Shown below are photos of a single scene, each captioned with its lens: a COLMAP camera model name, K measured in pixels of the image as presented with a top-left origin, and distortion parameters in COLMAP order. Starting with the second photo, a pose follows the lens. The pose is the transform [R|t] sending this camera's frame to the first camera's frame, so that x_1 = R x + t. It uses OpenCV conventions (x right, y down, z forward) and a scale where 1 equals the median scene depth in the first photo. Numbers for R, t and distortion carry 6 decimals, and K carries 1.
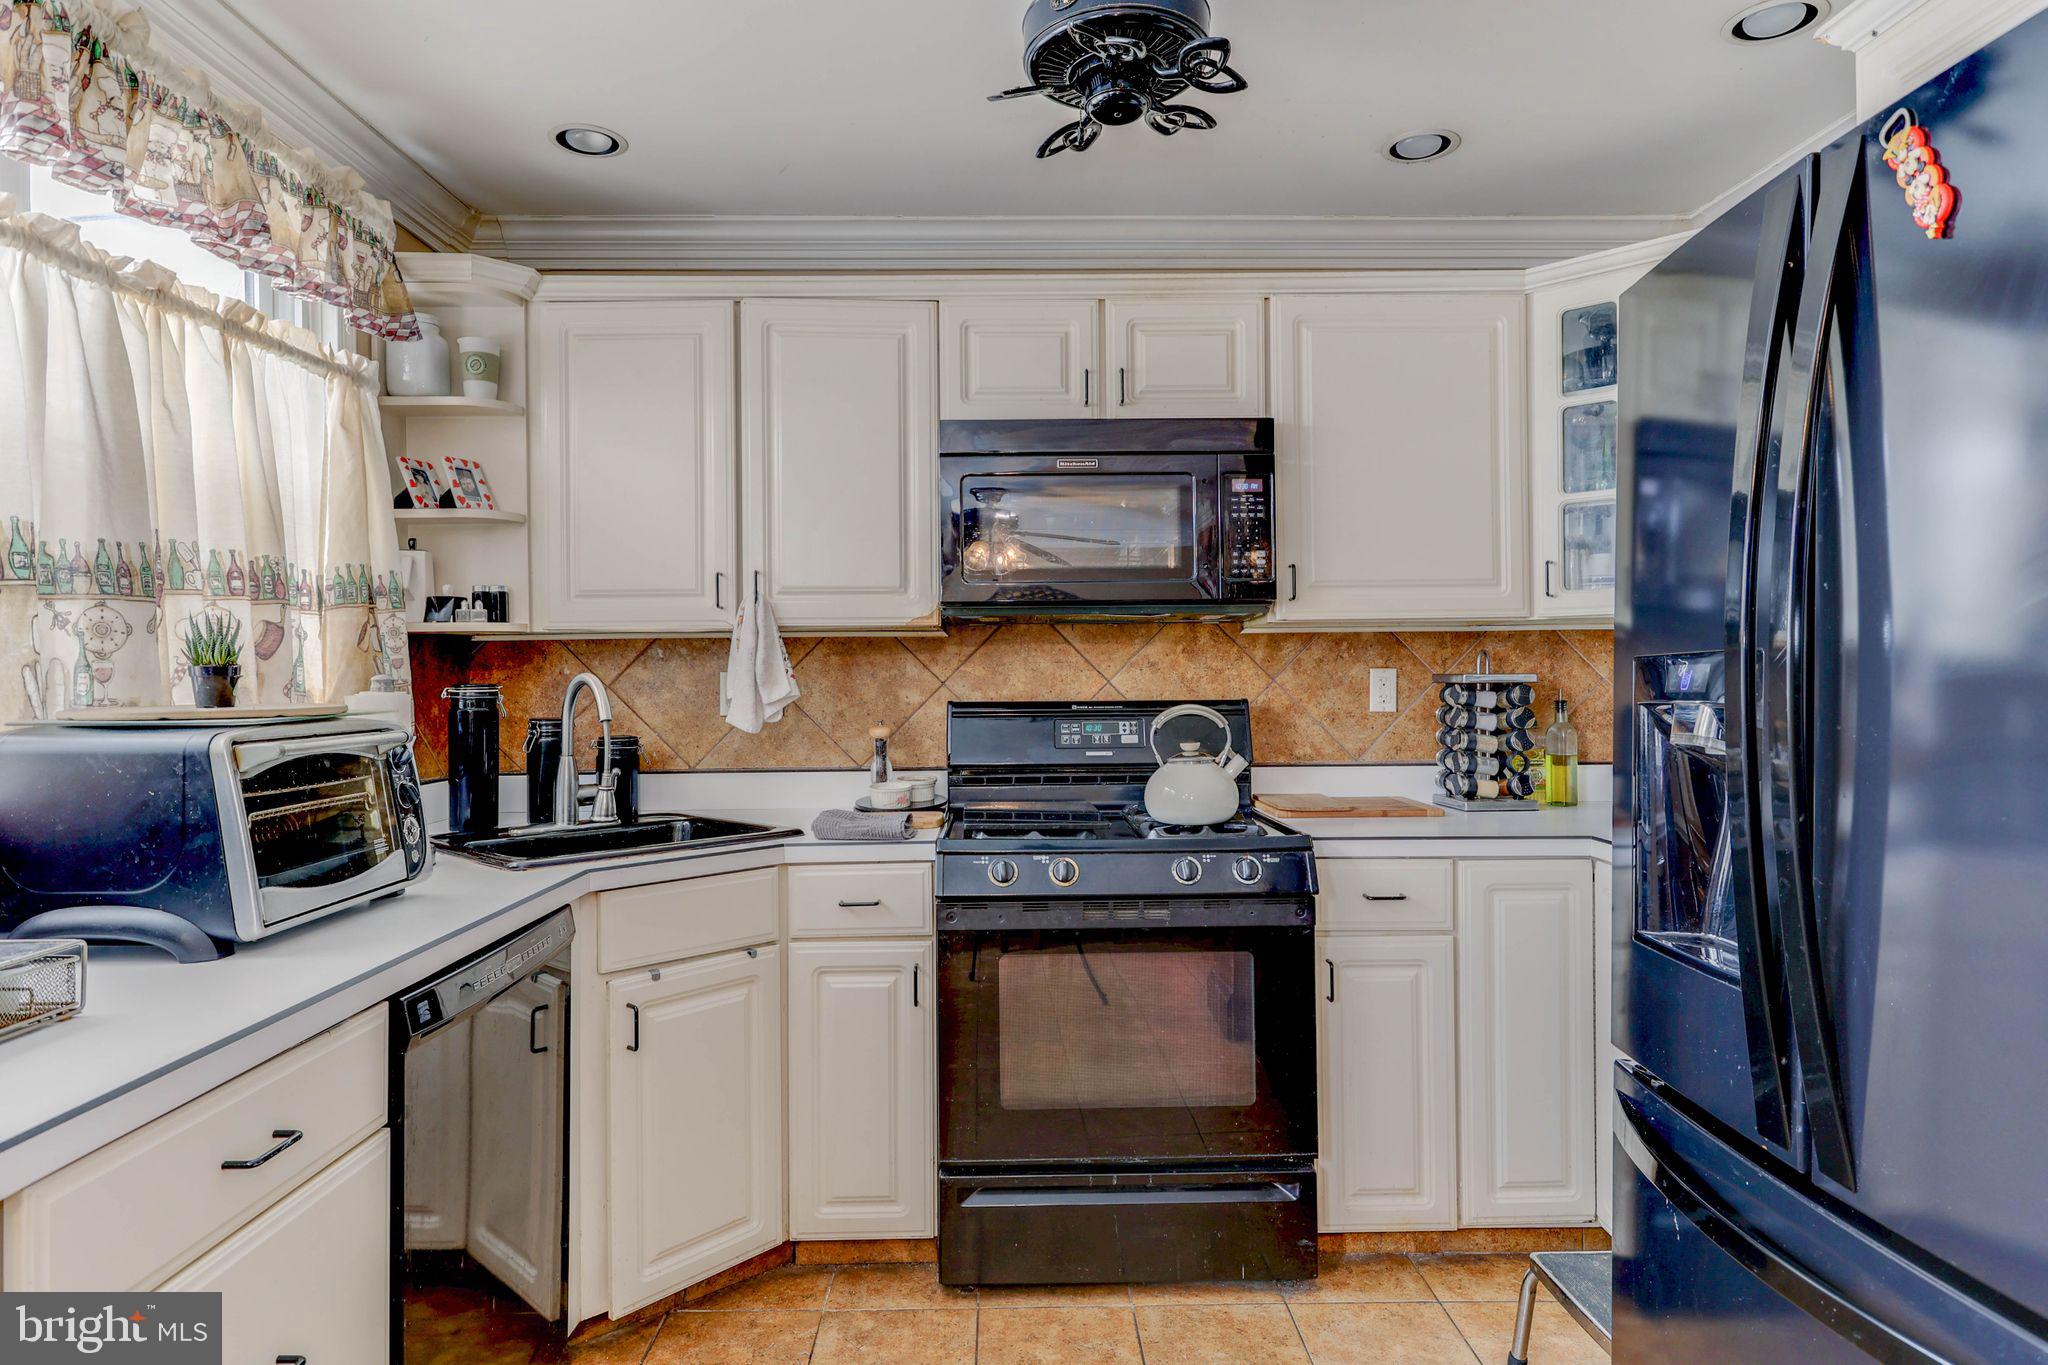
lens RADIAL K [[1190.0, 0, 1031.0], [0, 1190.0, 678.5], [0, 0, 1]] dist [-0.020349, 0.017264]
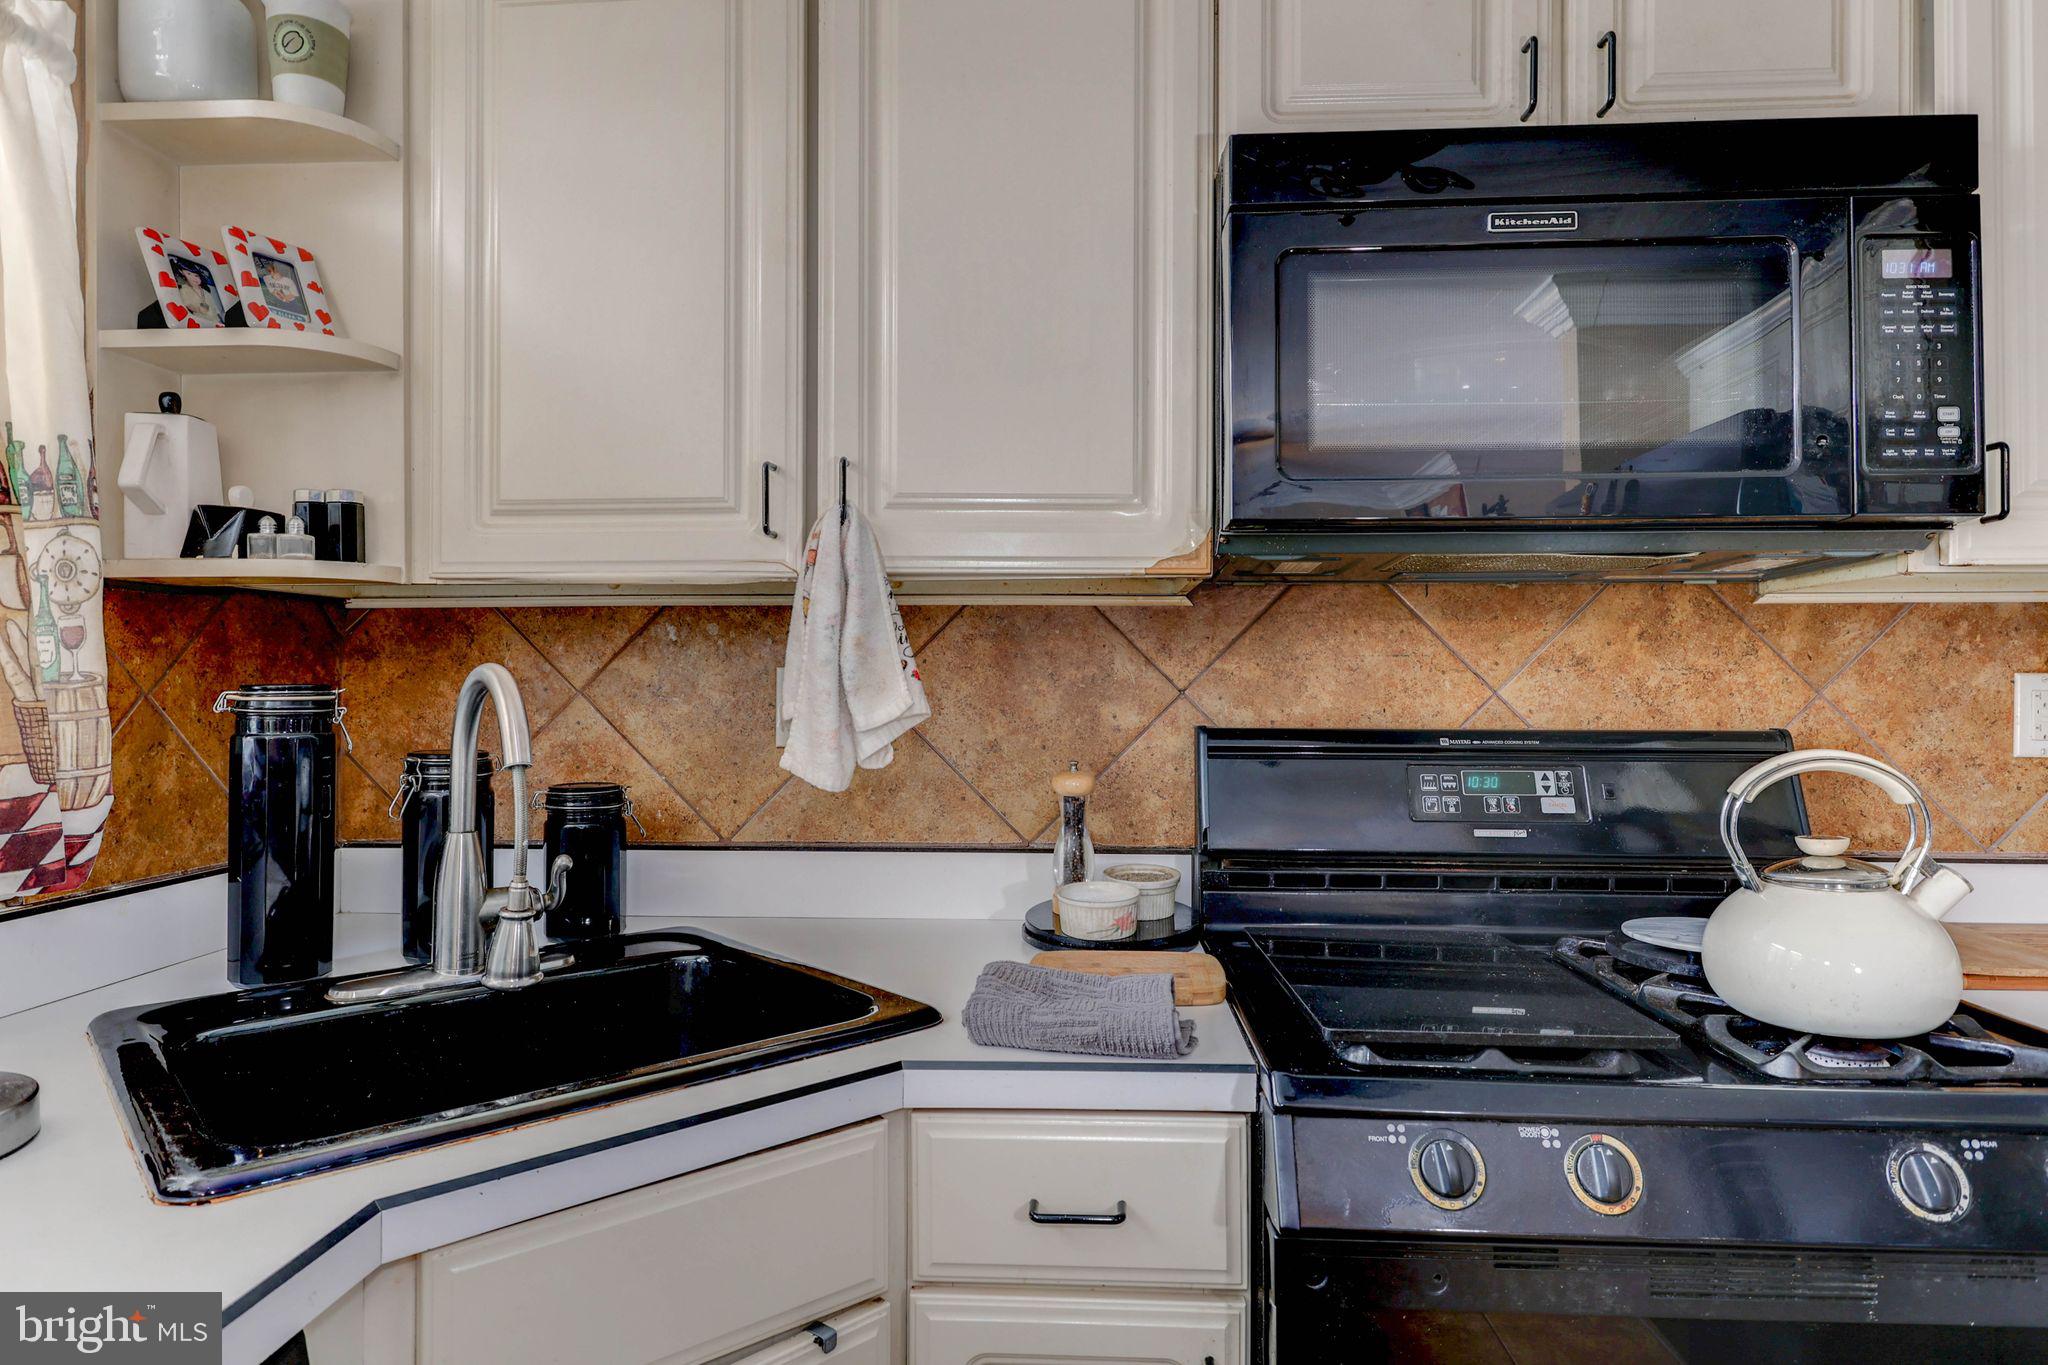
lens RADIAL K [[1190.0, 0, 1020.4], [0, 1190.0, 679.3], [0, 0, 1]] dist [-0.020349, 0.017264]
pose [[0.997032, 0.010609, -0.076260, -0.115116], [-0.010997, 0.999929, -0.004665, 0.001570], [0.076205, 0.005490, 0.997077, 0.494028]]
